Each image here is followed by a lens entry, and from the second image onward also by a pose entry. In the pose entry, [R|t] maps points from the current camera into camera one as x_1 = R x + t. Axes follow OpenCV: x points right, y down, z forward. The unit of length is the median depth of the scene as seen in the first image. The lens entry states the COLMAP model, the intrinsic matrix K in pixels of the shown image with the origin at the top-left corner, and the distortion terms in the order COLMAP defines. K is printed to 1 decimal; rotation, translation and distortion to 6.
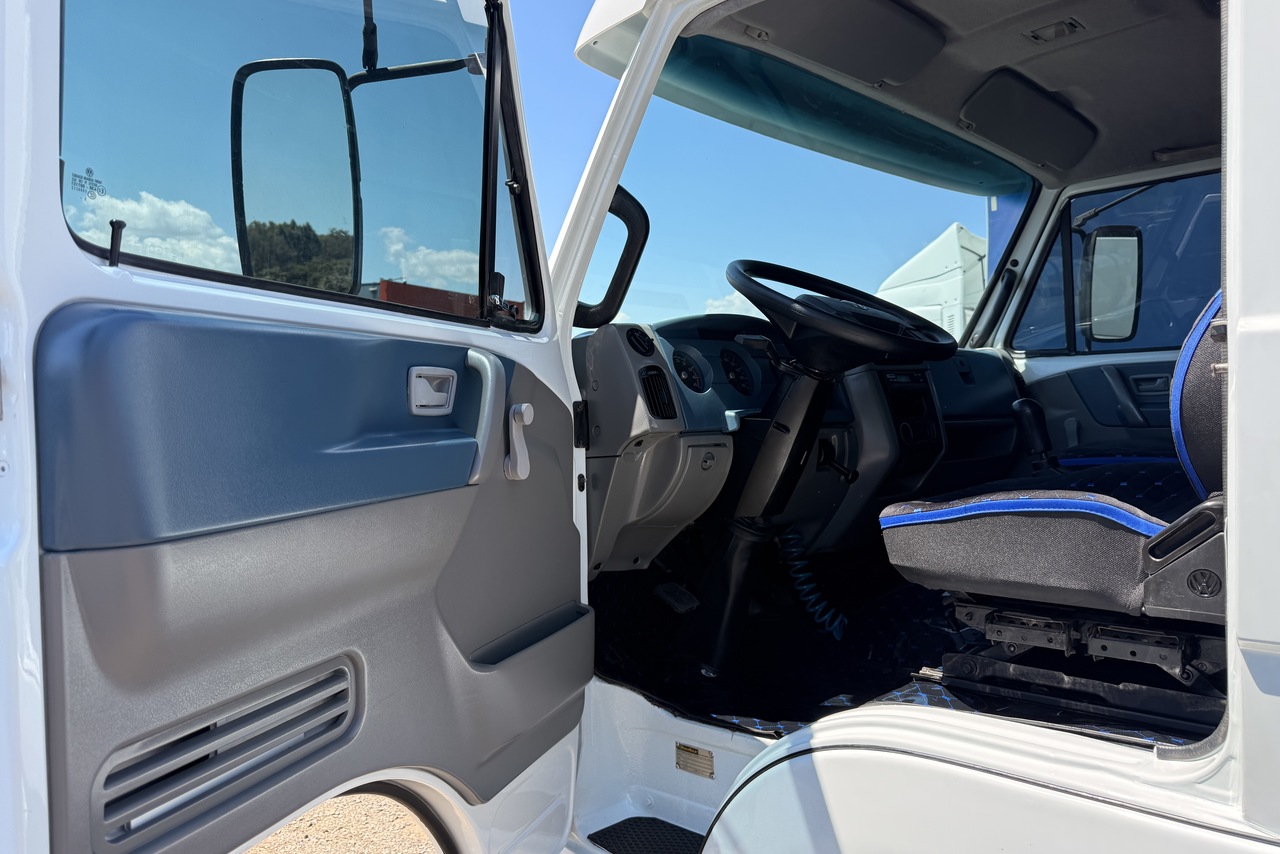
lens RADIAL K [[895.3, 0, 642.0], [0, 895.3, 435.8], [0, 0, 1]] dist [0.078167, -0.119355]
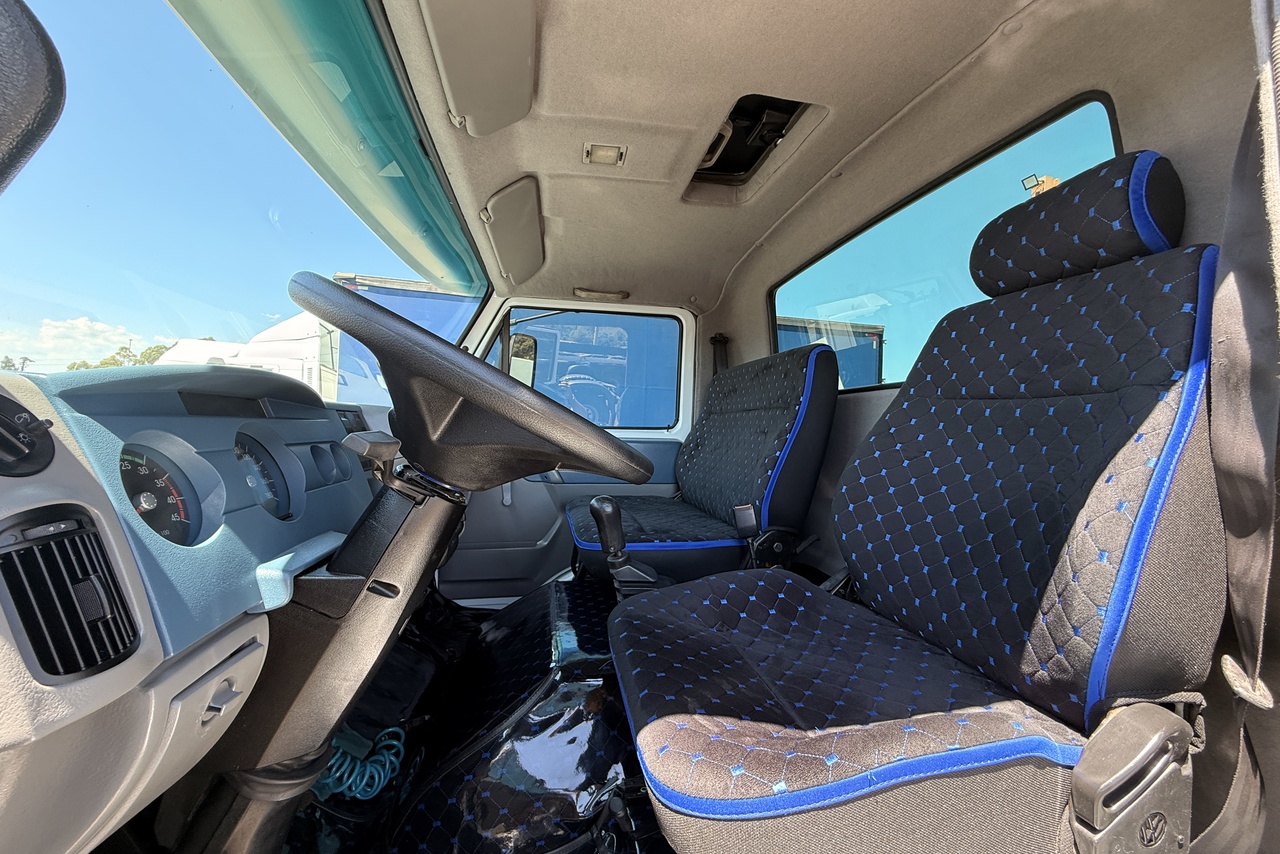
lens RADIAL K [[511.3, 0, 635.1], [0, 511.3, 427.3], [0, 0, 1]] dist [0.001042, -0.000020]
pose [[0.592910, 0.045253, 0.803996, -0.012671], [-0.018776, 0.998925, -0.042378, -0.097065], [-0.805050, 0.010030, 0.593122, 0.667420]]
